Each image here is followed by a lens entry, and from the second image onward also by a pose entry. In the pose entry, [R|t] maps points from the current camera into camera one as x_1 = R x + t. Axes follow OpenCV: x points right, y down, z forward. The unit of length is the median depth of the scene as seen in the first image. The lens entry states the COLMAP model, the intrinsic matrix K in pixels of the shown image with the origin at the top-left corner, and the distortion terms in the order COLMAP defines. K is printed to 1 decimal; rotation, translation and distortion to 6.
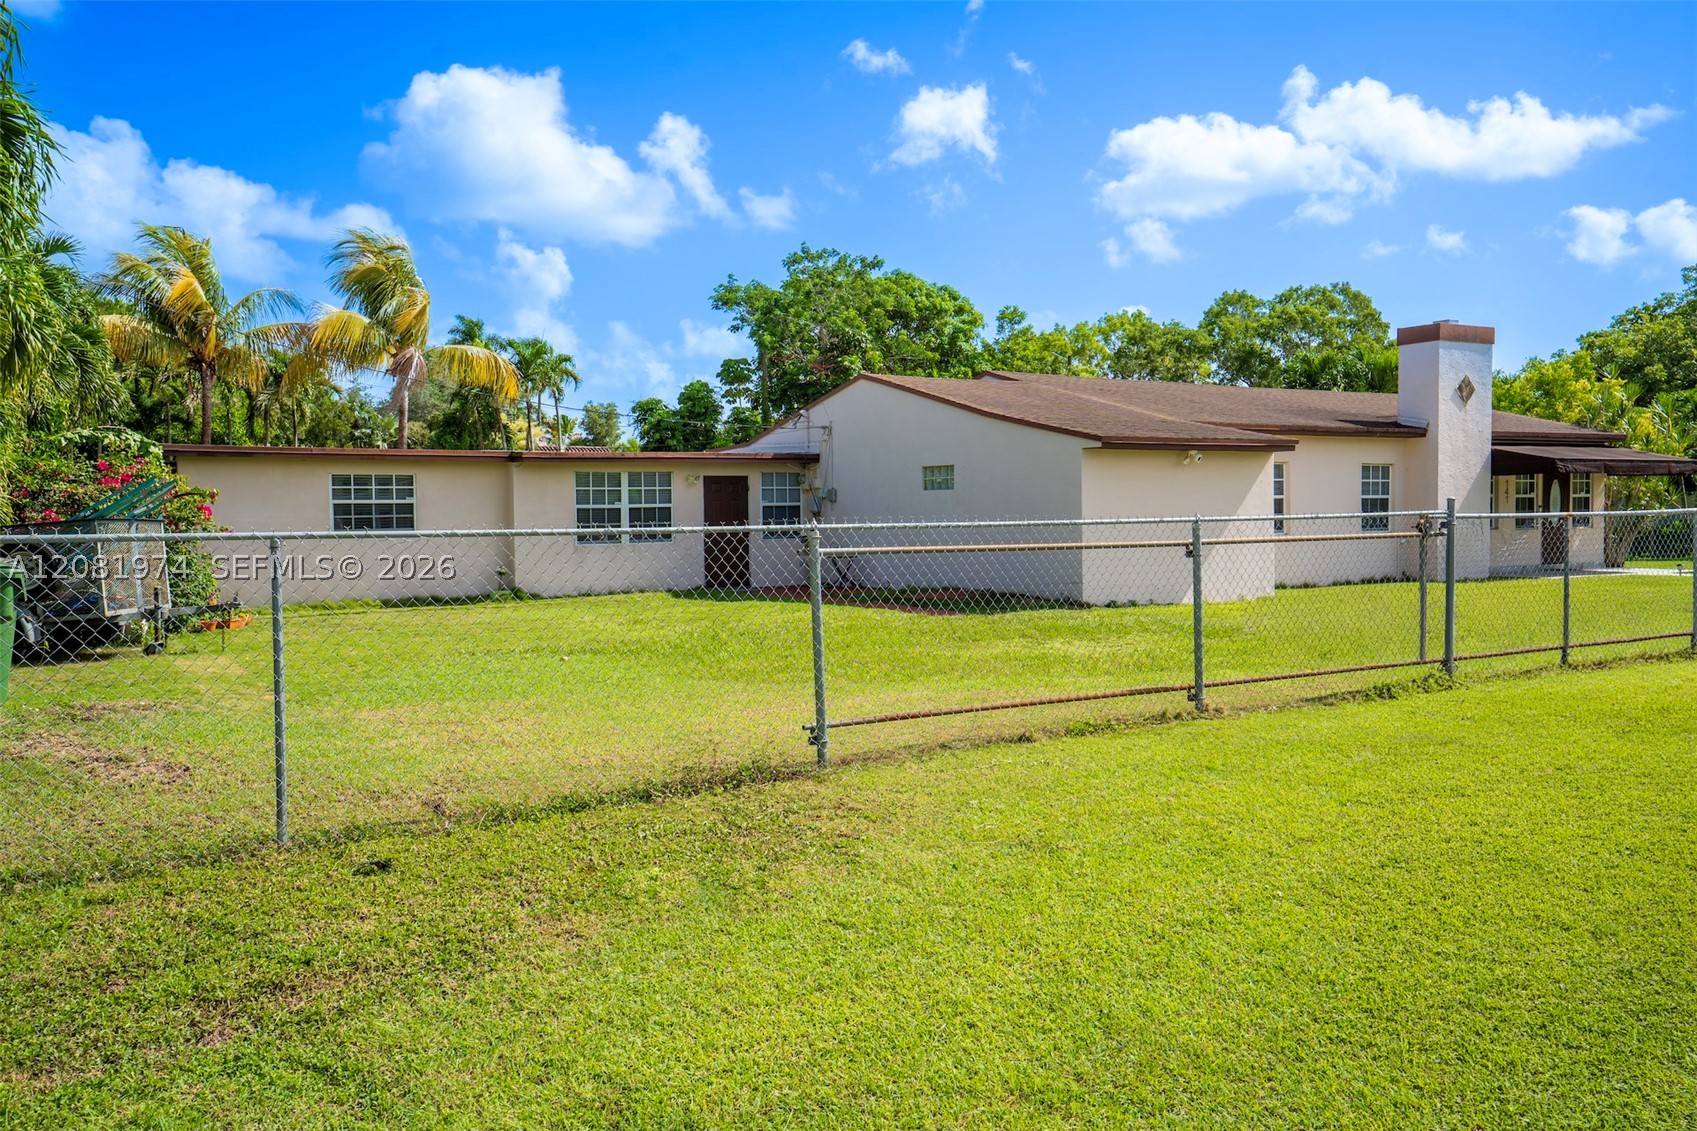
lens RADIAL K [[1408.0, 0, 848.5], [0, 1408.0, 565.5], [0, 0, 1]] dist [0.048806, 0.001398]
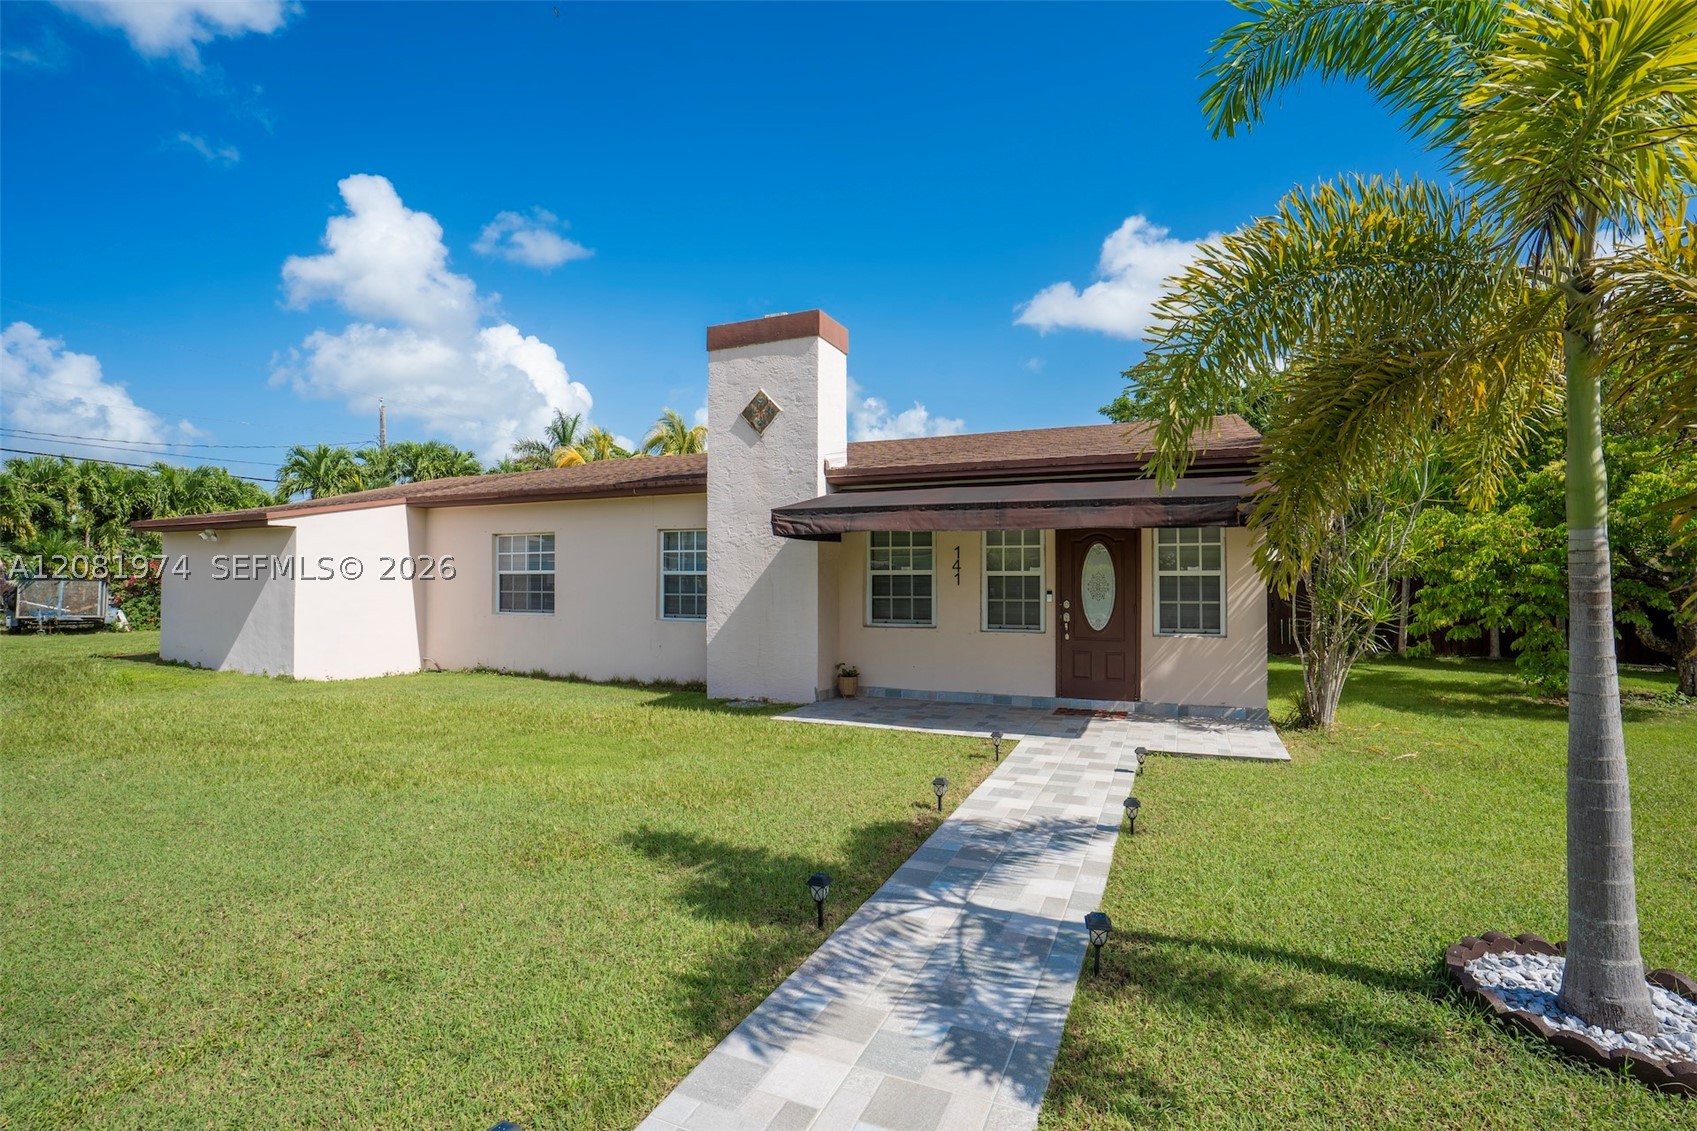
lens RADIAL K [[777.8, 0, 848.5], [0, 777.8, 565.5], [0, 0, 1]] dist [-0.087701, 0.030369]
pose [[0.540781, -0.004300, -0.841152, 0.768263], [-0.045048, 0.998404, -0.034066, -0.041883], [0.839956, 0.056315, 0.539724, 0.848164]]
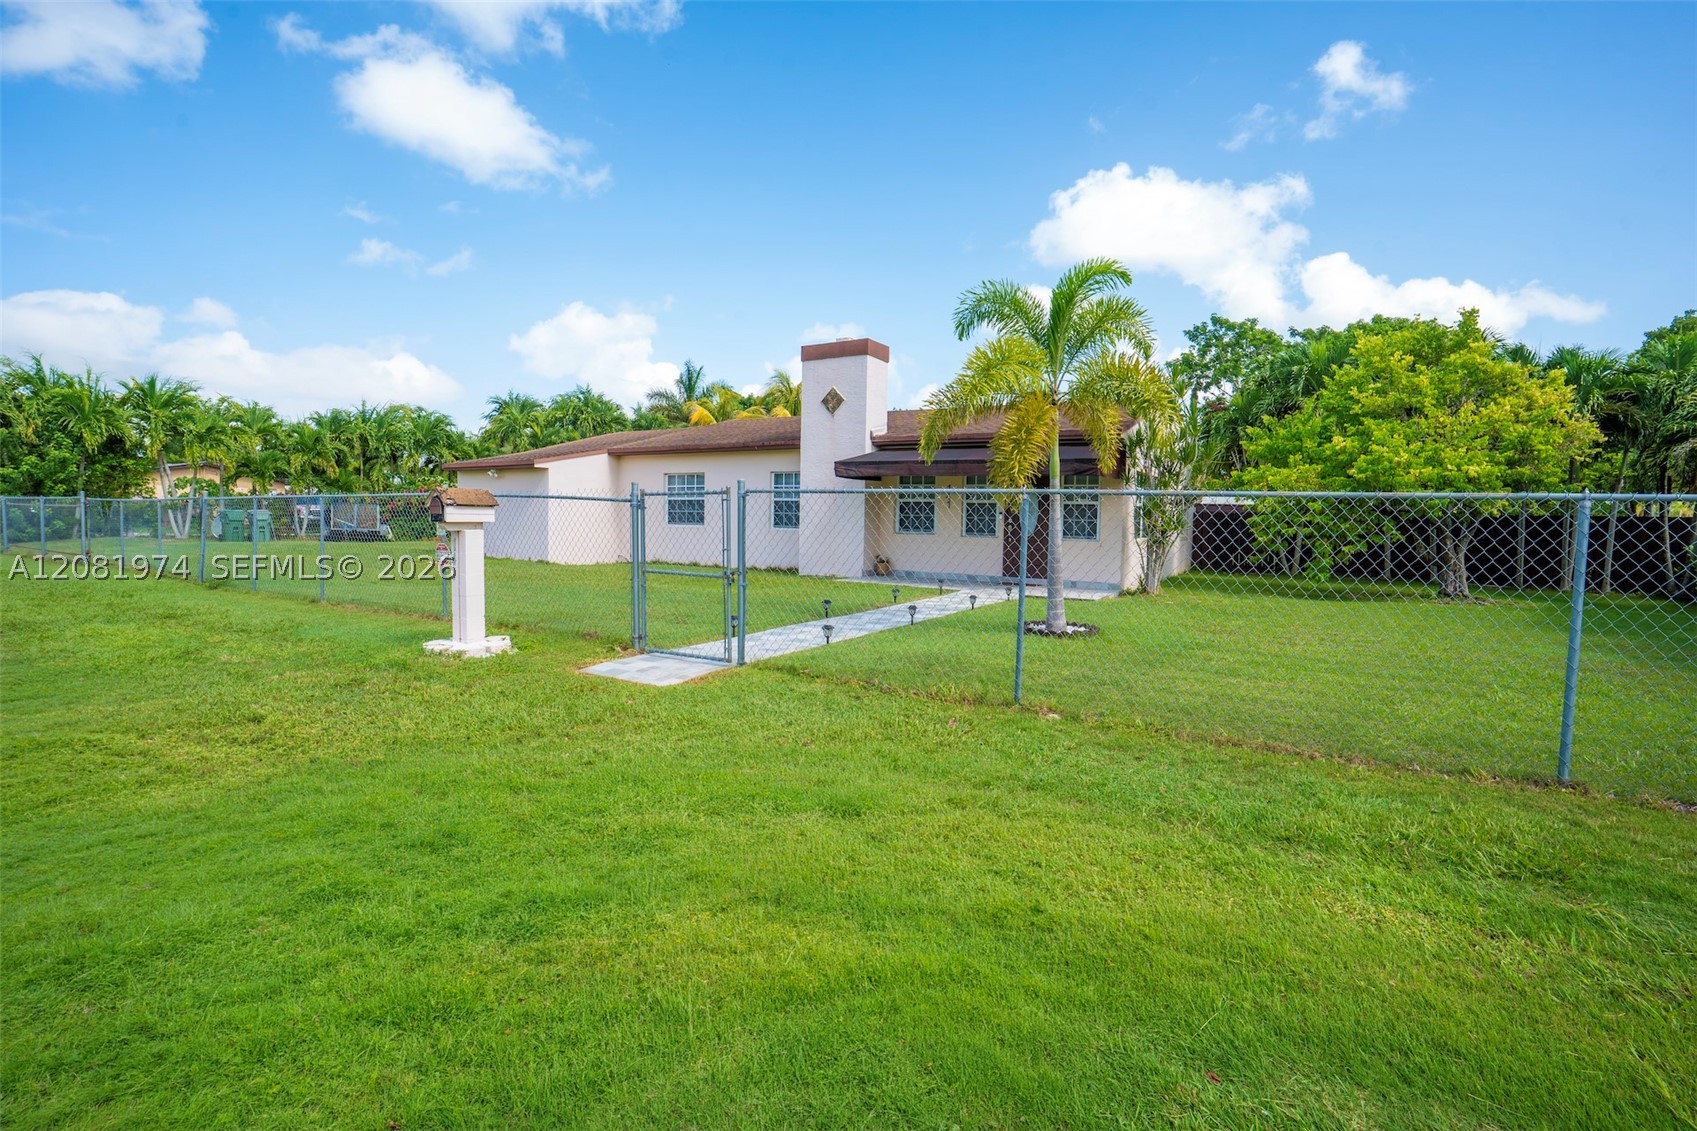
lens RADIAL K [[777.8, 0, 848.5], [0, 777.8, 565.5], [0, 0, 1]] dist [-0.087701, 0.030369]
pose [[0.419254, 0.073005, -0.904929, 0.994511], [-0.065449, 0.996599, 0.050077, -0.028694], [0.905507, 0.038232, 0.422606, 0.769497]]
